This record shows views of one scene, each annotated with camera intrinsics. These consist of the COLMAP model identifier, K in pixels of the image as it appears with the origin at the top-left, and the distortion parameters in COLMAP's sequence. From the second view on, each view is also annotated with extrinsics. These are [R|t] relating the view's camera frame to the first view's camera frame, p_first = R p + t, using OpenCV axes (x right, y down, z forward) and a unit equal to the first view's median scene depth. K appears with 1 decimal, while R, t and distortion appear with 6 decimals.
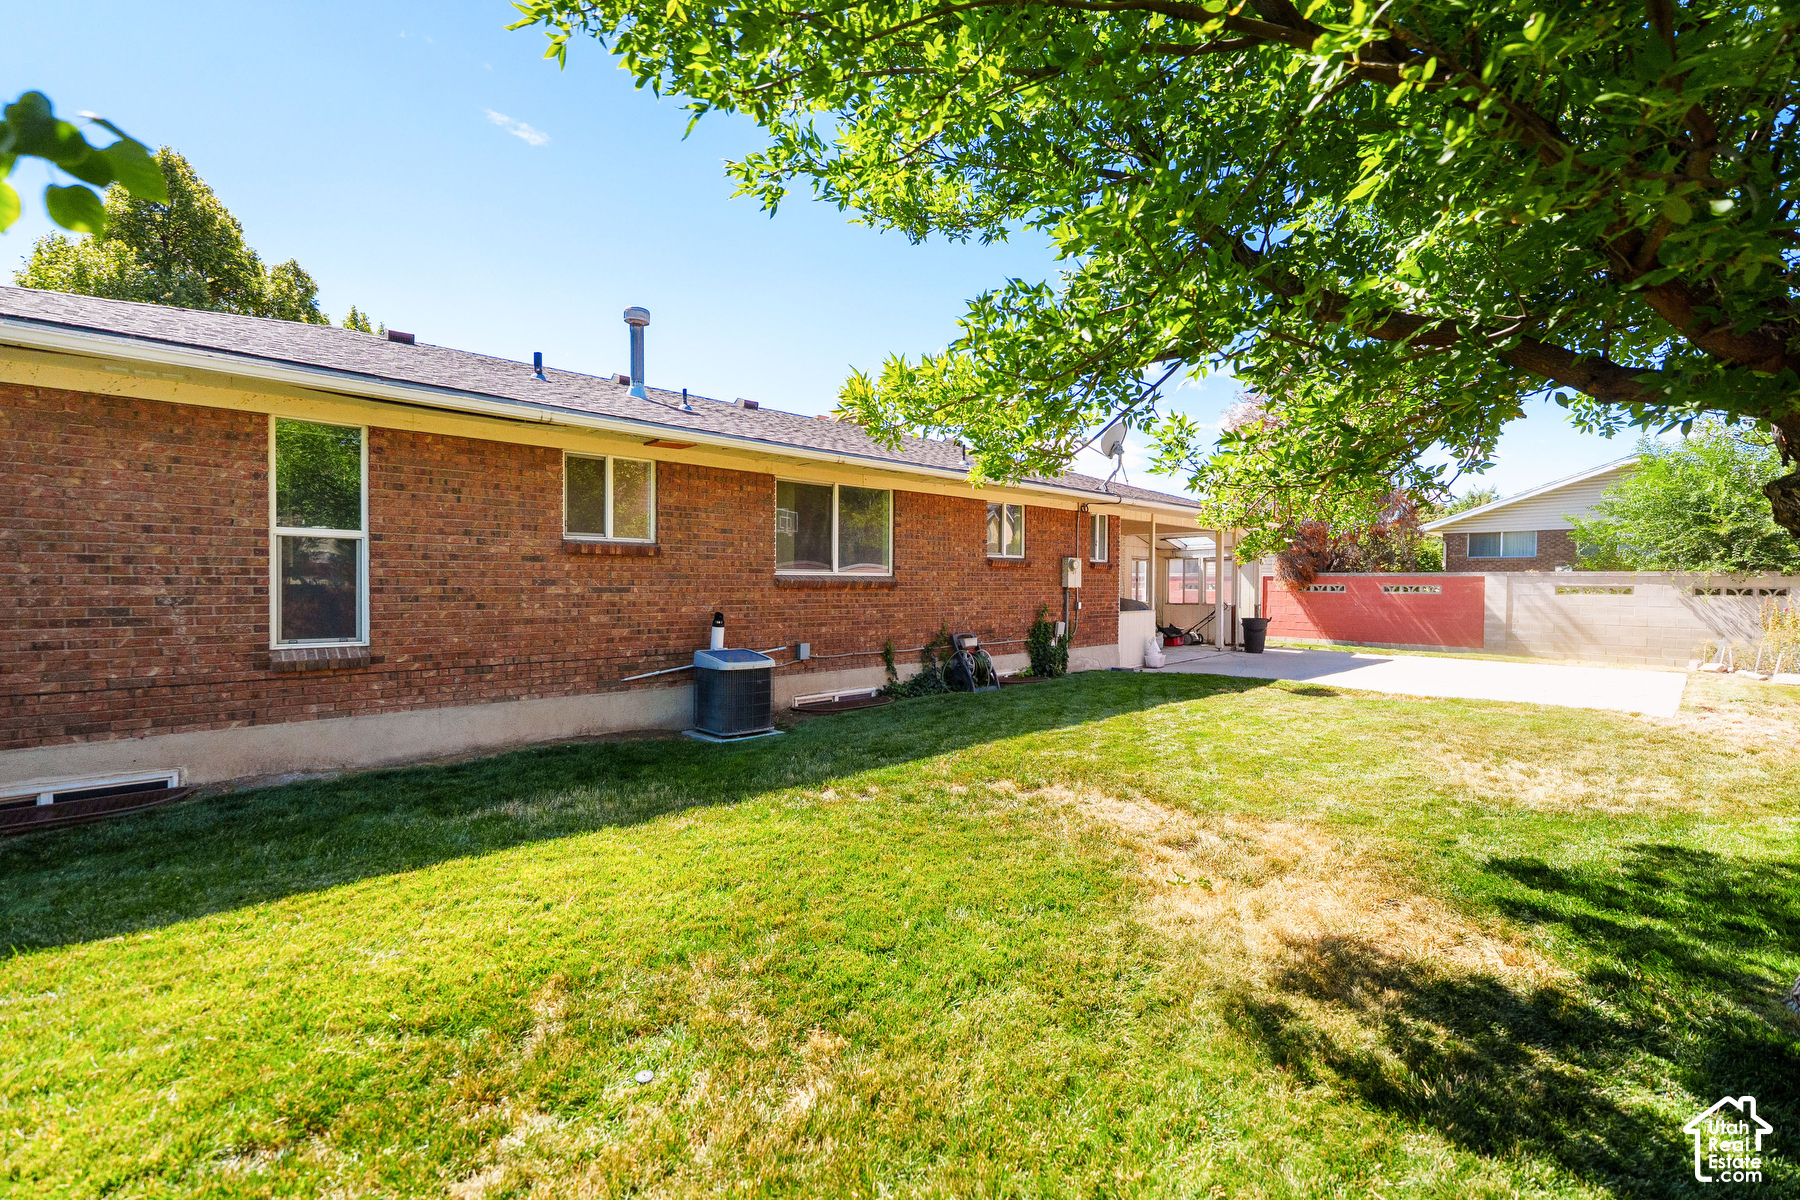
lens RADIAL K [[745.8, 0, 885.5], [0, 745.8, 590.3], [0, 0, 1]] dist [-0.000135, -0.000041]
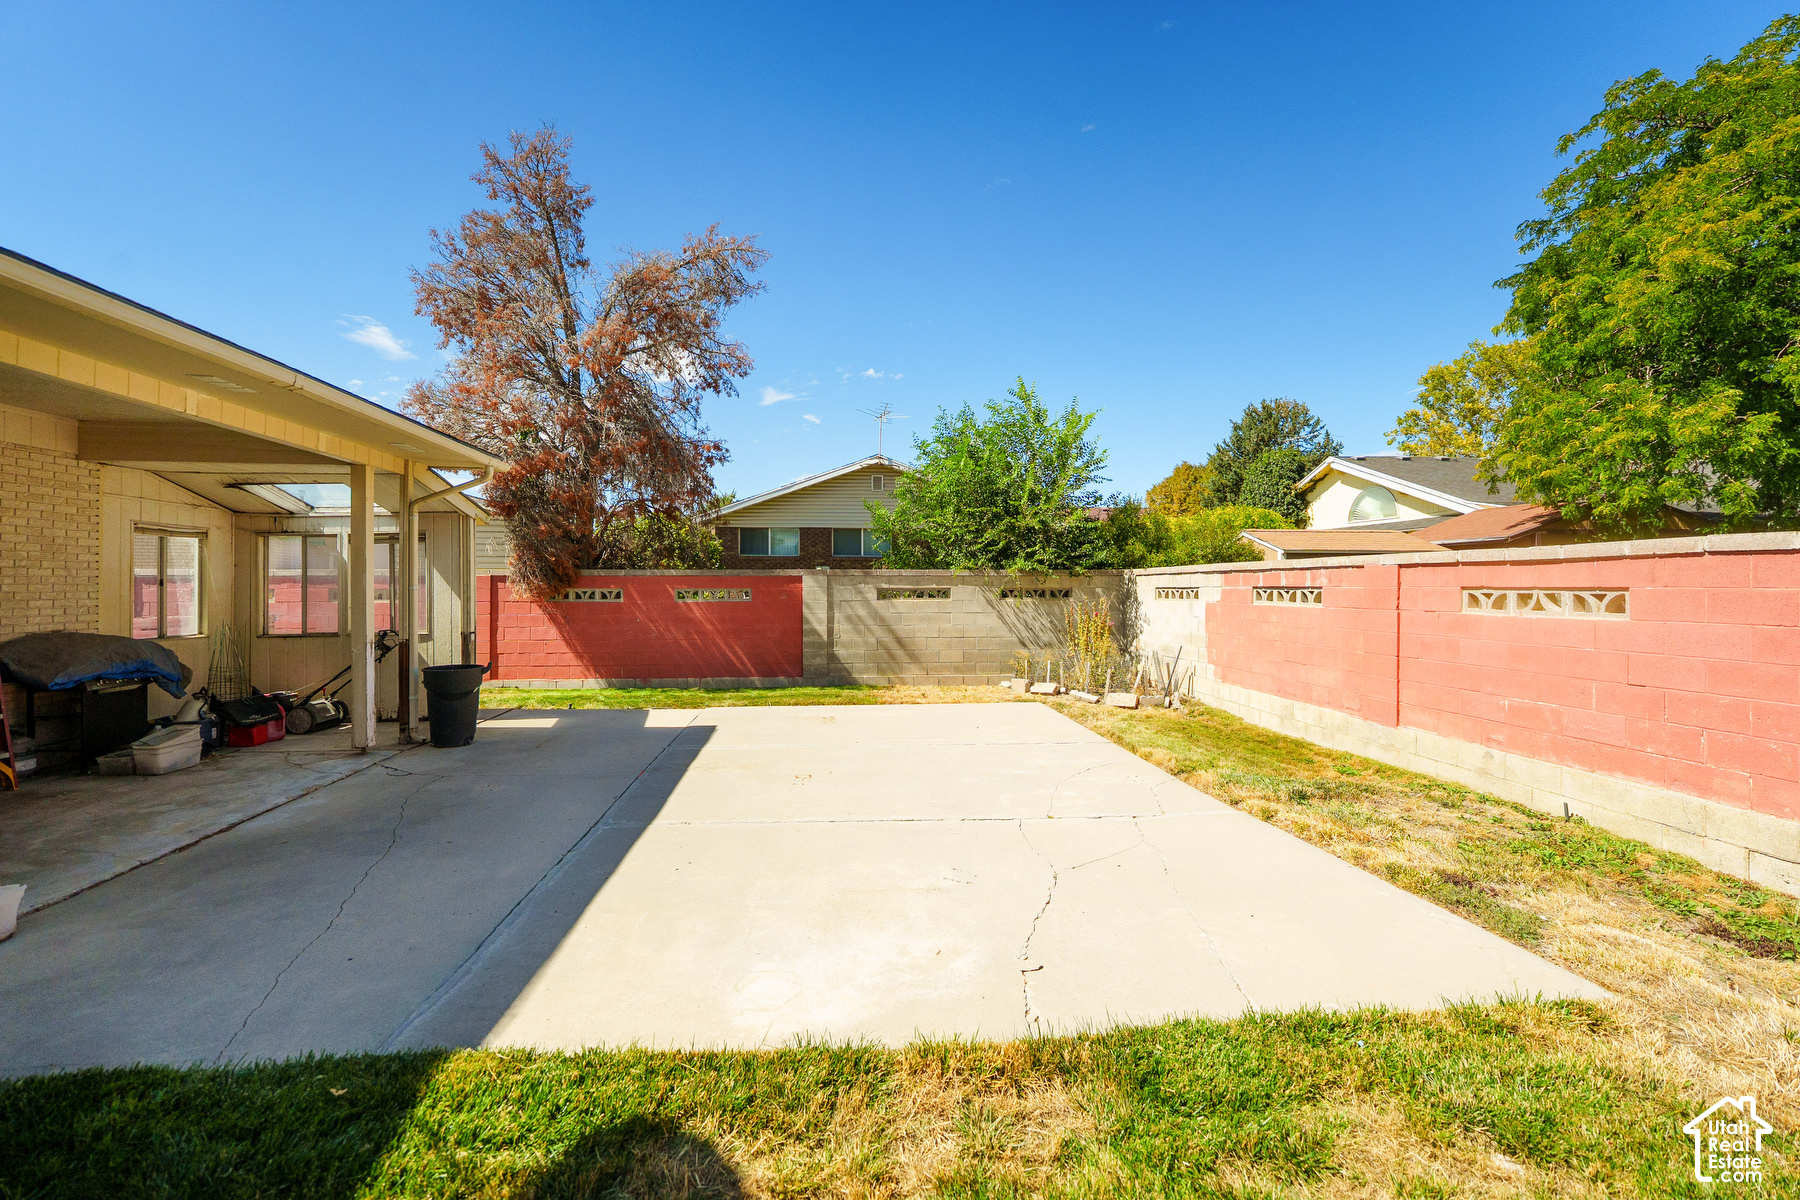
lens RADIAL K [[731.8, 0, 891.3], [0, 731.8, 587.7], [0, 0, 1]] dist [0.000202, 0.000027]
pose [[0.596272, -0.010398, 0.802715, 0.293147], [0.014641, 0.999891, 0.002077, -0.007437], [-0.802649, 0.010514, 0.596359, 0.513066]]
